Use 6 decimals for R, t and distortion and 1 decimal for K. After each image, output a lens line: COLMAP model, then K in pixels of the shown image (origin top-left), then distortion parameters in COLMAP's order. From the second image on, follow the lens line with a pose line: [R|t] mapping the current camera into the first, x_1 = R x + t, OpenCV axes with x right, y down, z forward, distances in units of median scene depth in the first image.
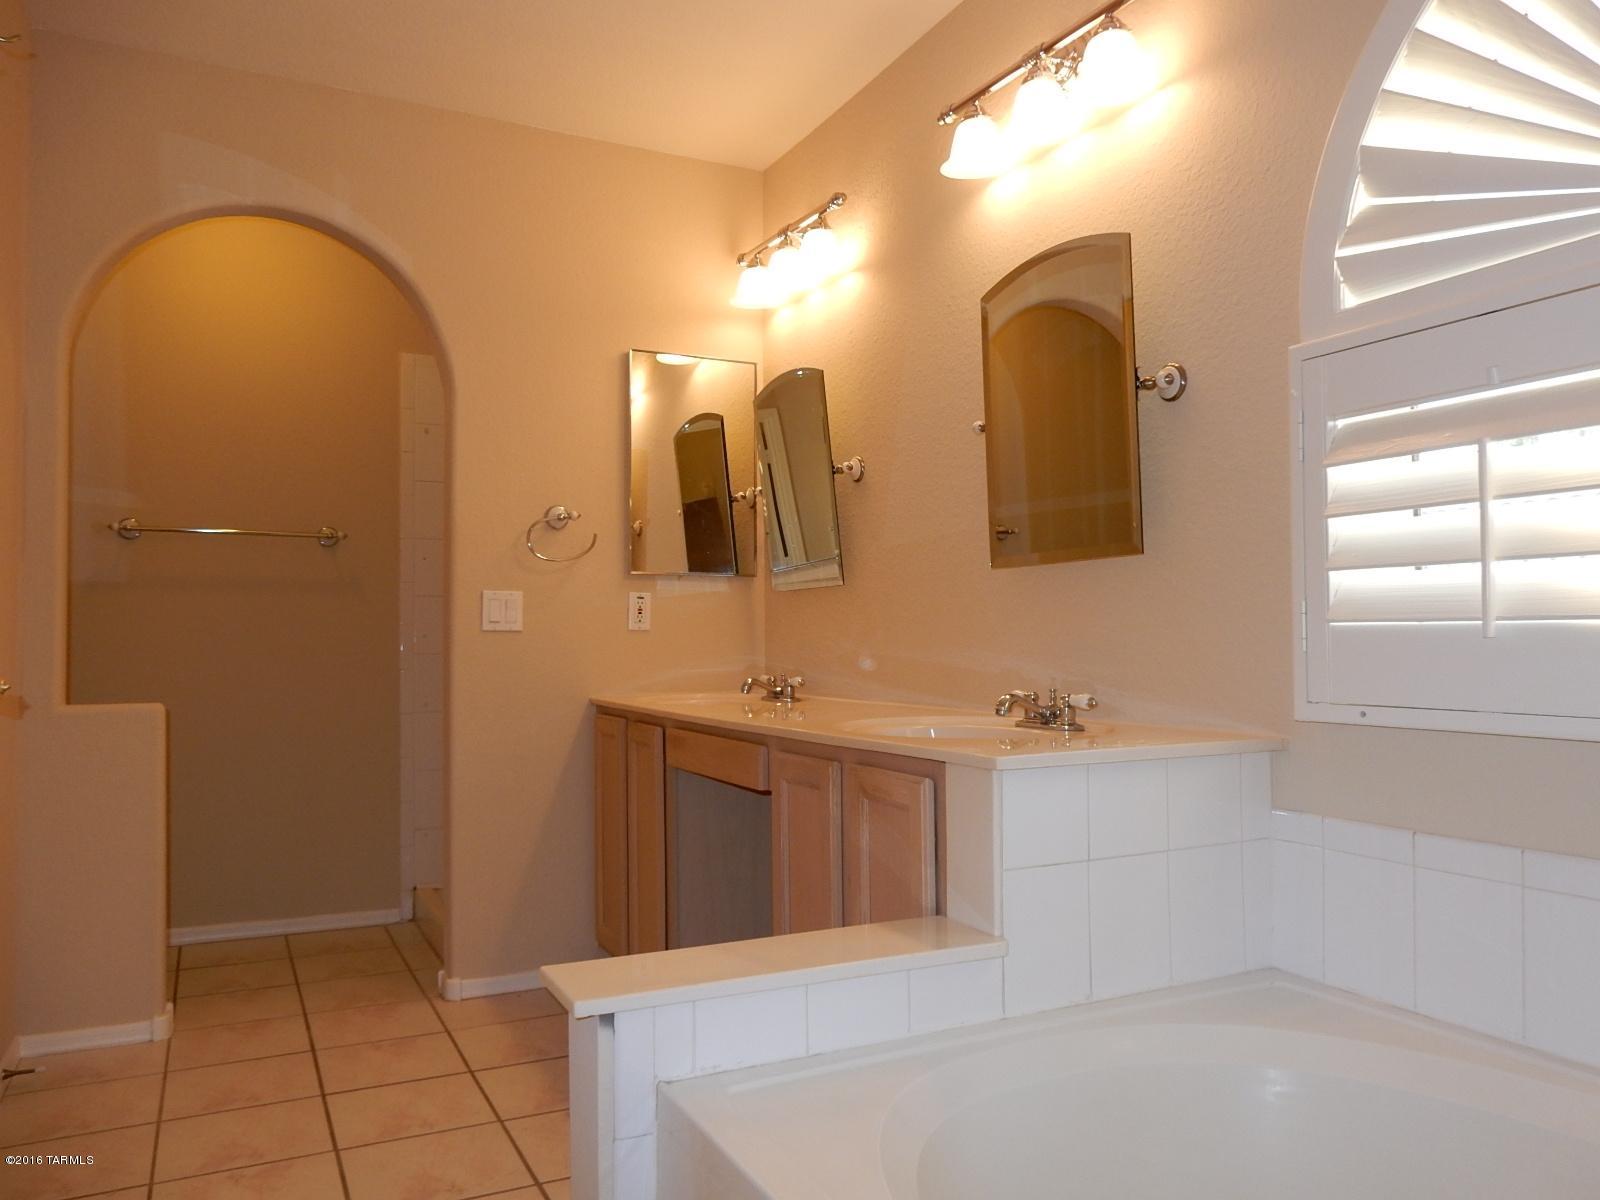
lens RADIAL K [[1146.7, 0, 802.7], [0, 1146.7, 606.5], [0, 0, 1]] dist [-0.075638, 0.085967]
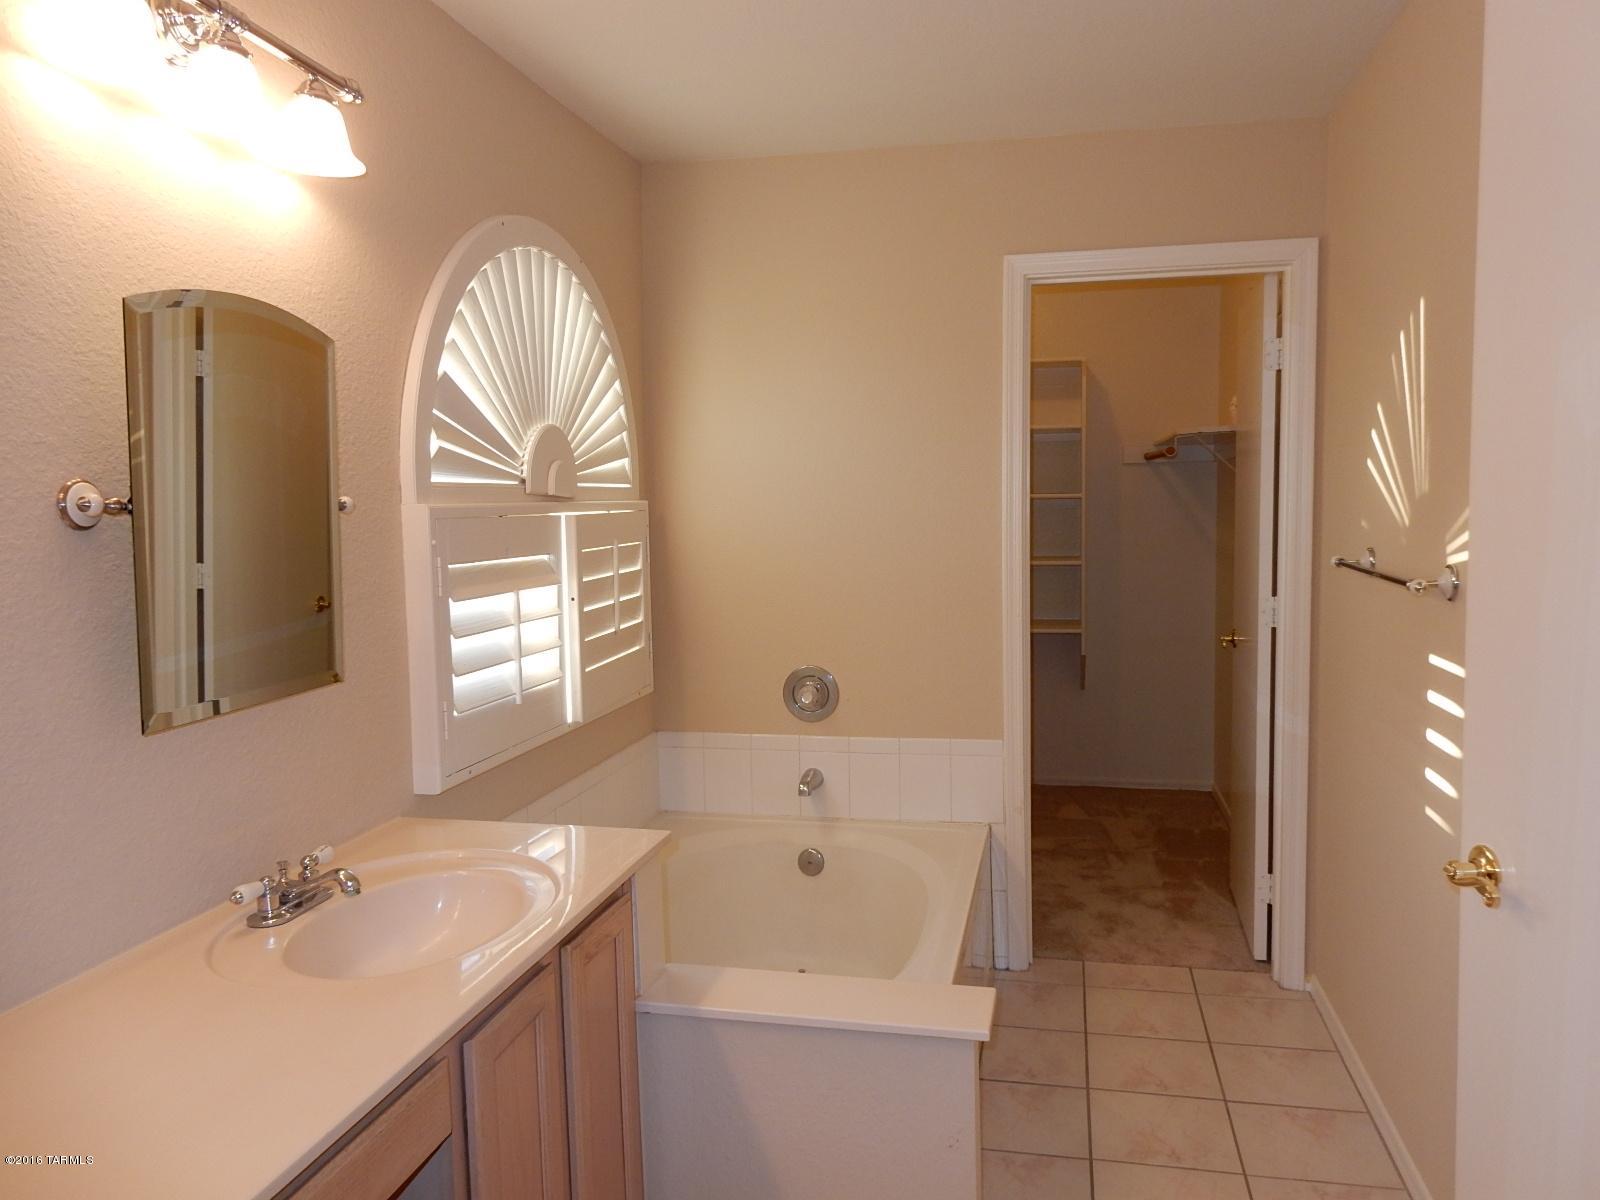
lens RADIAL K [[1146.7, 0, 802.7], [0, 1146.7, 606.5], [0, 0, 1]] dist [-0.075638, 0.085967]
pose [[-0.799980, -0.030514, 0.599250, -0.709592], [0.019721, 0.996829, 0.077087, -0.218702], [-0.599702, 0.073486, -0.796842, 1.870633]]
